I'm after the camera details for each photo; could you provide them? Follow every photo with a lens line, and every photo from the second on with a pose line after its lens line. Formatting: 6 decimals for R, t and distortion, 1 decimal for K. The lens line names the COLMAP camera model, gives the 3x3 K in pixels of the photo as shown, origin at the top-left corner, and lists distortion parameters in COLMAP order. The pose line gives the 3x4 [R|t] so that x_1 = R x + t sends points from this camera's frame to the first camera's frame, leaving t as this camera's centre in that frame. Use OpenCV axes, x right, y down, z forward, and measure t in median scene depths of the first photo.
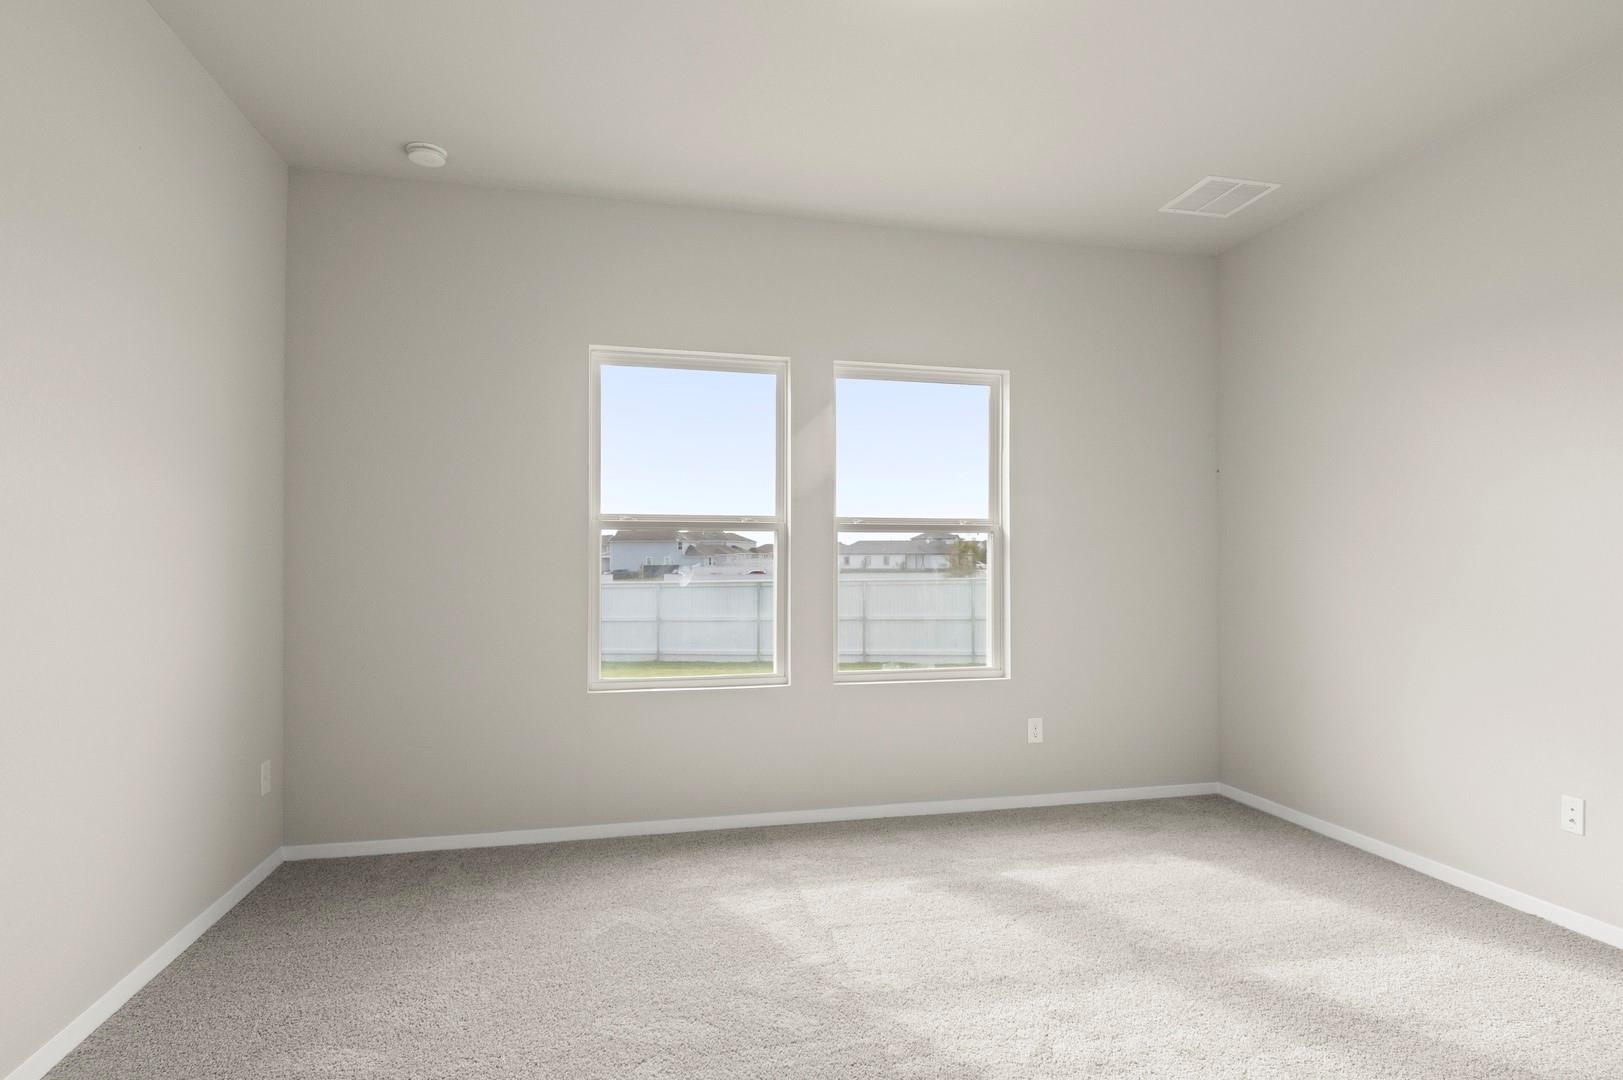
lens RADIAL K [[886.9, 0, 832.5], [0, 886.9, 553.2], [0, 0, 1]] dist [0.030248, -0.042074]
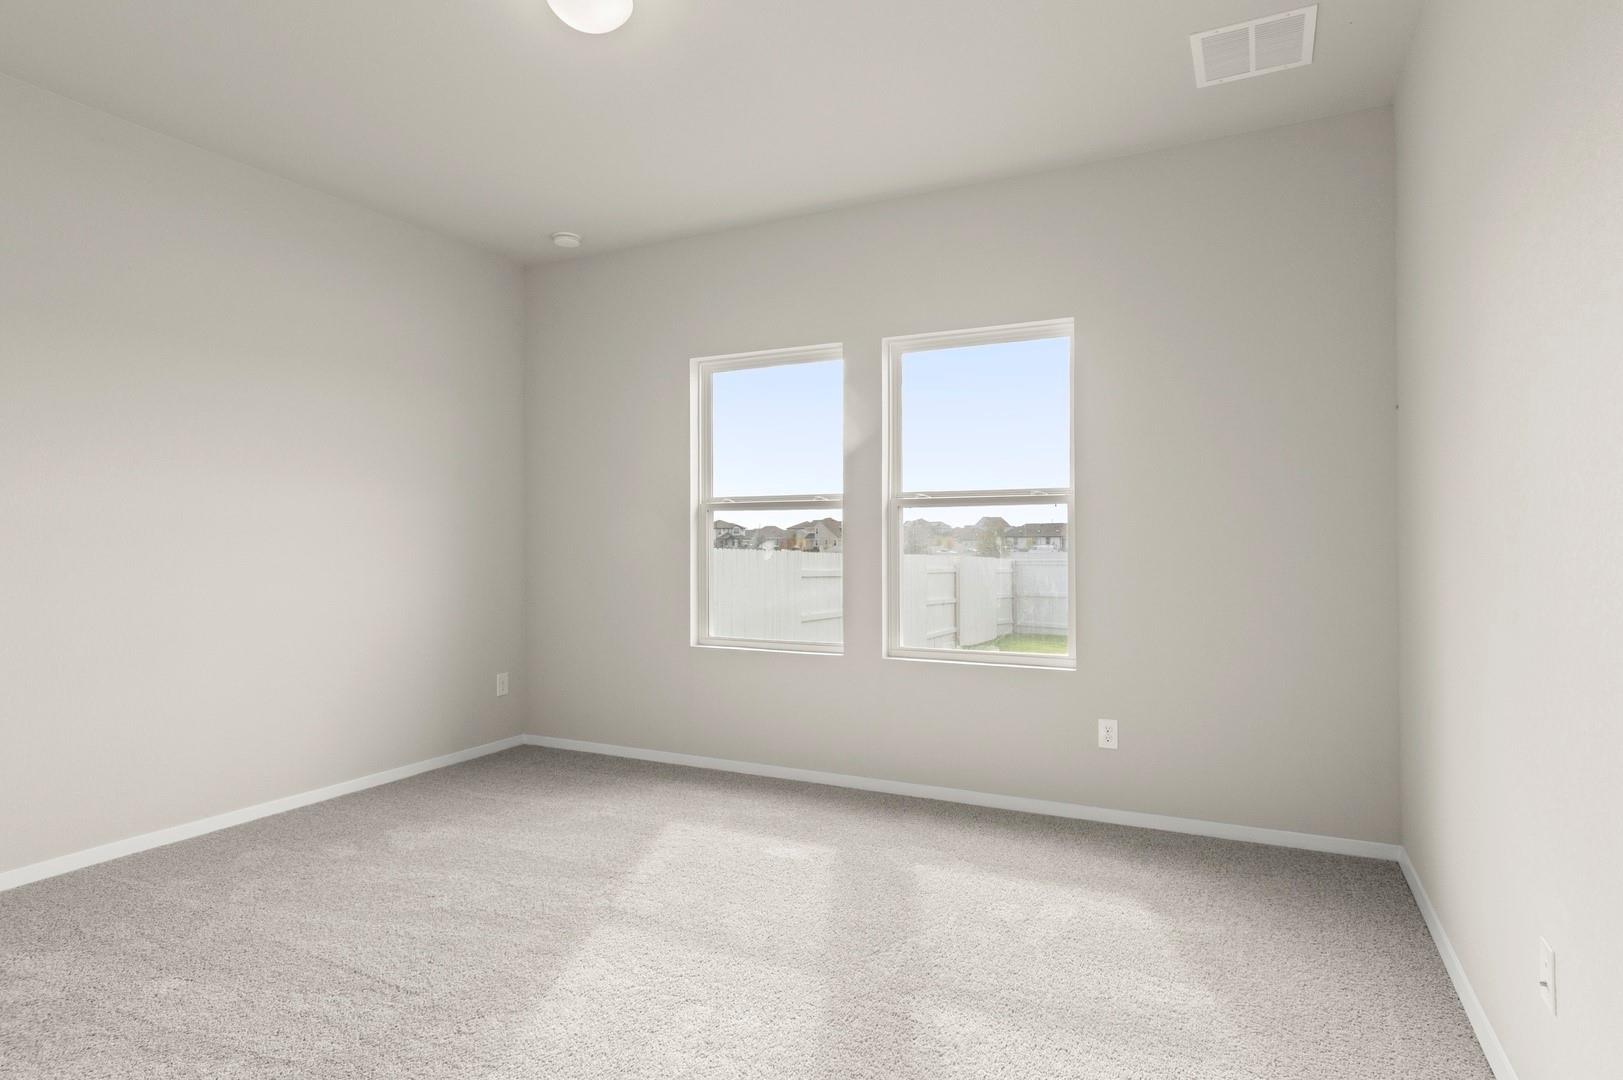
lens RADIAL K [[909.0, 0, 811.5], [0, 909.0, 540.0], [0, 0, 1]] dist [0.024545, -0.000015]
pose [[0.755021, -0.001716, -0.655699, 0.622902], [0.009032, 0.999929, 0.007783, 0.004078], [0.655639, -0.011798, 0.754983, 0.163041]]
